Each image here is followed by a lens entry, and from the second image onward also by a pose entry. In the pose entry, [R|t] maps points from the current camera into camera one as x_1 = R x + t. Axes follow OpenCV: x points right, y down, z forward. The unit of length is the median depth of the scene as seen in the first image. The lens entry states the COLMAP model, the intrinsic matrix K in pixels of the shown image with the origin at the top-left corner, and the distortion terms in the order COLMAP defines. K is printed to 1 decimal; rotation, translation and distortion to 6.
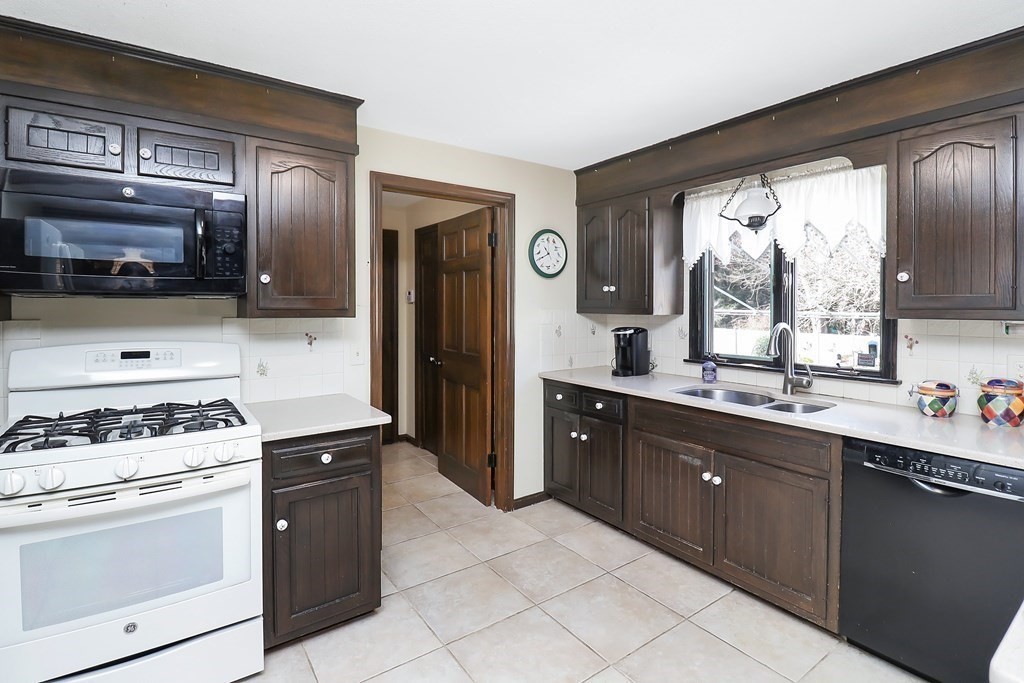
lens RADIAL K [[483.5, 0, 495.9], [0, 483.5, 315.5], [0, 0, 1]] dist [0.004474, 0.002112]
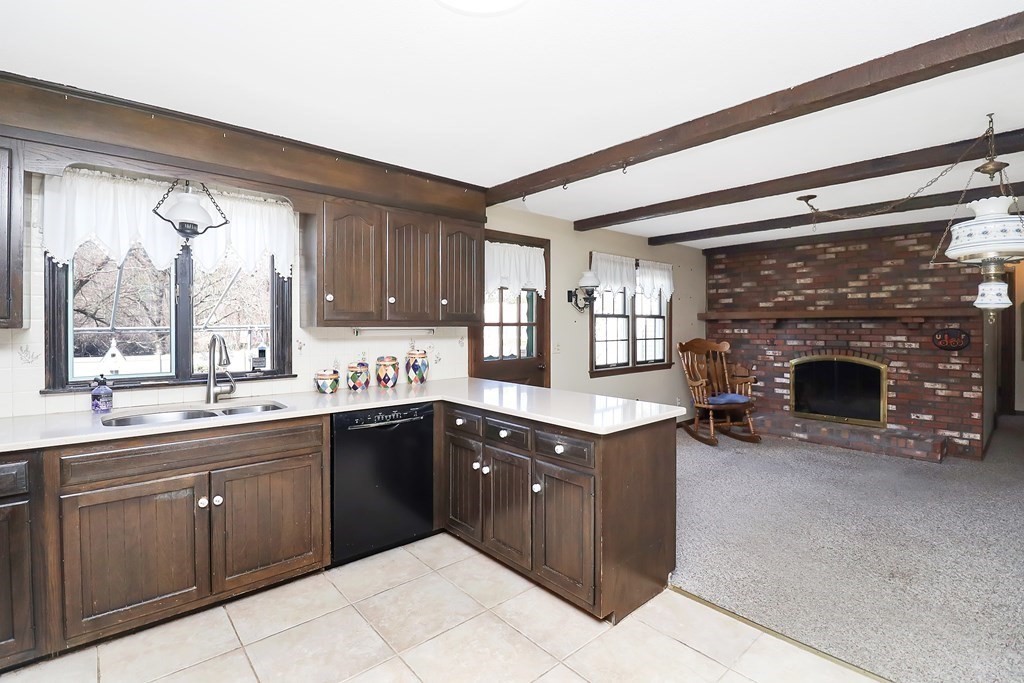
lens RADIAL K [[483.5, 0, 531.9], [0, 483.5, 327.6], [0, 0, 1]] dist [0.004474, 0.002112]
pose [[-0.135268, -0.004690, 0.990798, -0.516792], [0.017207, 0.999827, 0.007082, 0.006701], [-0.990660, 0.018007, -0.135164, 0.473097]]
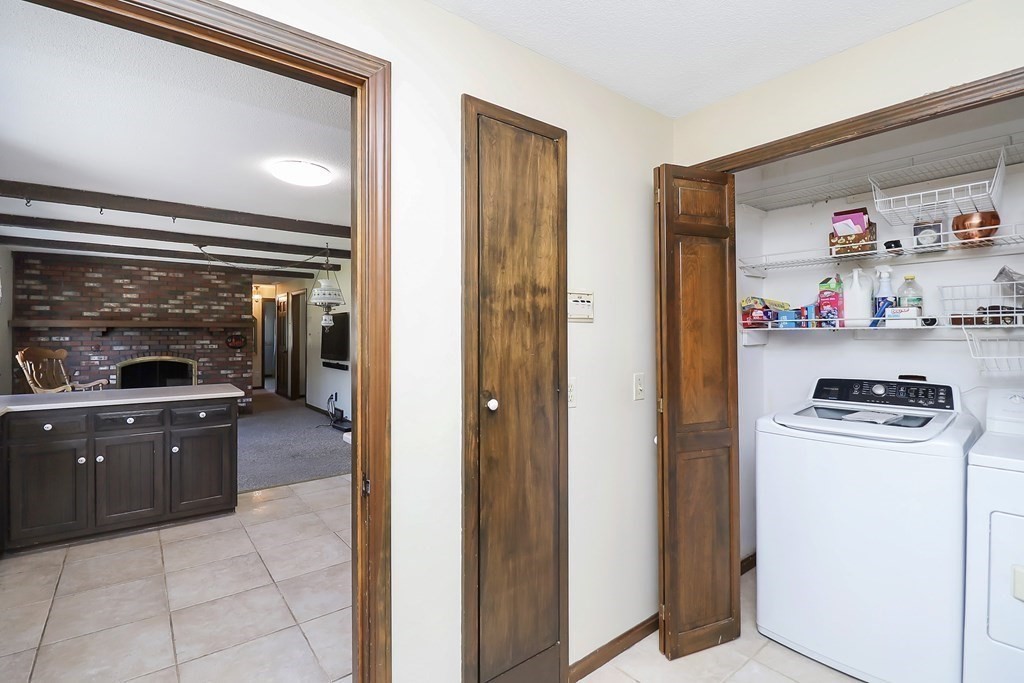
lens RADIAL K [[483.5, 0, 512.4], [0, 483.5, 335.5], [0, 0, 1]] dist [0.004474, 0.002112]
pose [[-0.998538, 0.000824, -0.054048, -0.477518], [-0.000368, 0.999757, 0.022042, -0.001517], [0.054053, 0.022030, -0.998295, 0.983255]]
